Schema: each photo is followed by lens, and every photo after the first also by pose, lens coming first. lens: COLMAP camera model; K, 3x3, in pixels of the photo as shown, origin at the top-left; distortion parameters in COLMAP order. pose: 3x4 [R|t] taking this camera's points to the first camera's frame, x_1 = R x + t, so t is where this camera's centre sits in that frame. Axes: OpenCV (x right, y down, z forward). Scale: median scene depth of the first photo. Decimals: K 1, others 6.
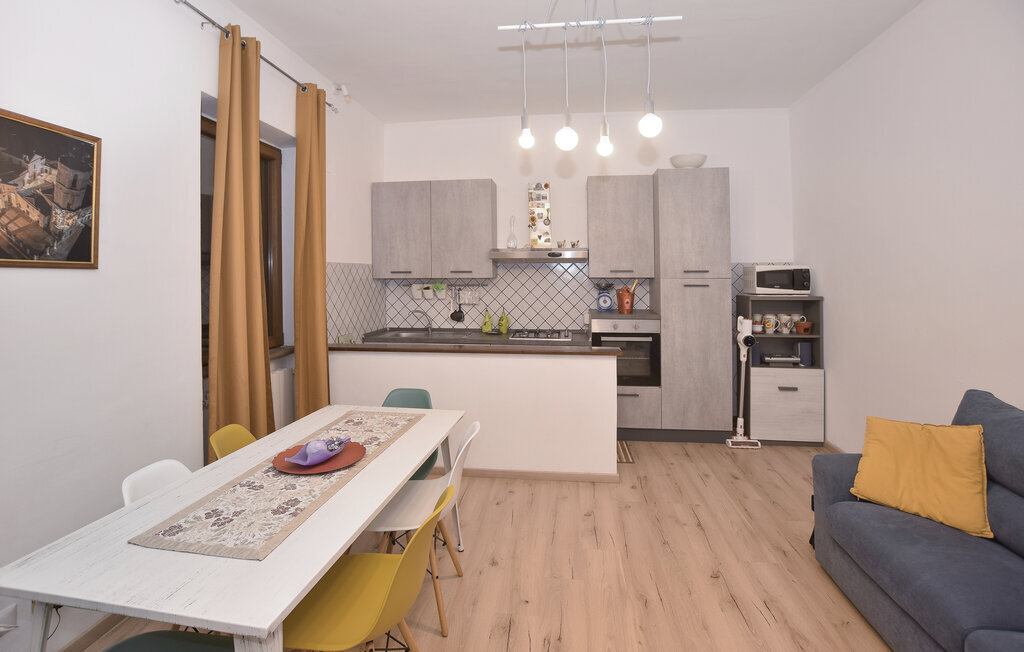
lens RADIAL K [[477.0, 0, 503.0], [0, 477.0, 269.4], [0, 0, 1]] dist [-0.036011, 0.008717]
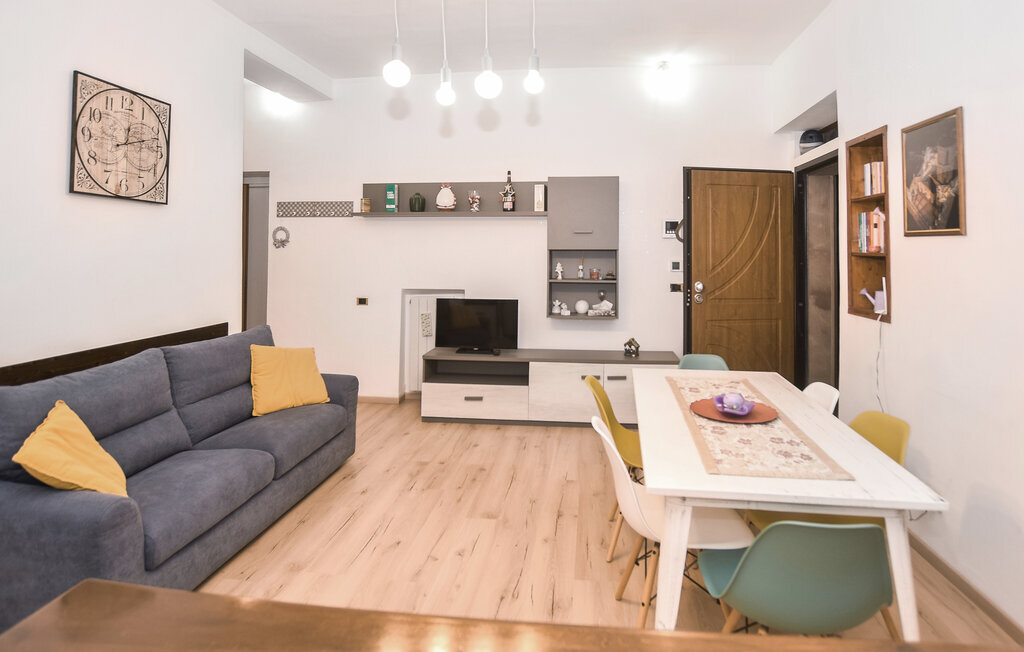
lens RADIAL K [[533.4, 0, 528.4], [0, 533.4, 247.1], [0, 0, 1]] dist [-0.018530, 0.000225]
pose [[-0.999938, -0.002347, -0.010895, 0.039924], [-0.002226, 0.999935, -0.011158, 0.018413], [0.010920, -0.011133, -0.999878, 1.014783]]
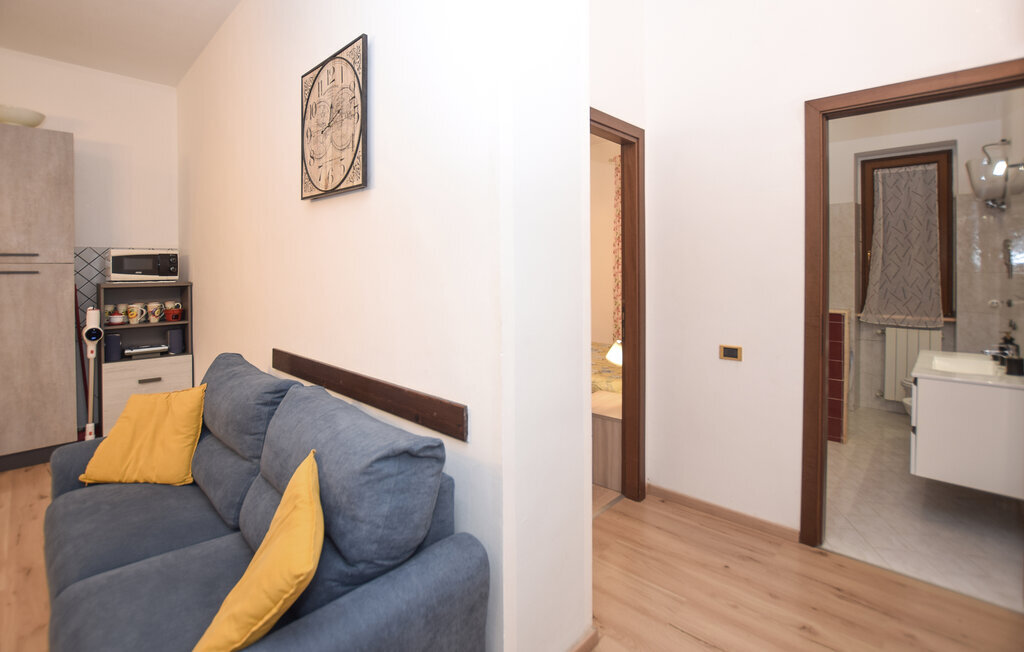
lens RADIAL K [[477.0, 0, 503.0], [0, 477.0, 269.4], [0, 0, 1]] dist [-0.036011, 0.008717]
pose [[0.596556, -0.000071, 0.802572, 0.266964], [-0.001321, 0.999999, 0.001070, 0.028184], [-0.802571, -0.001698, 0.596555, -0.125170]]
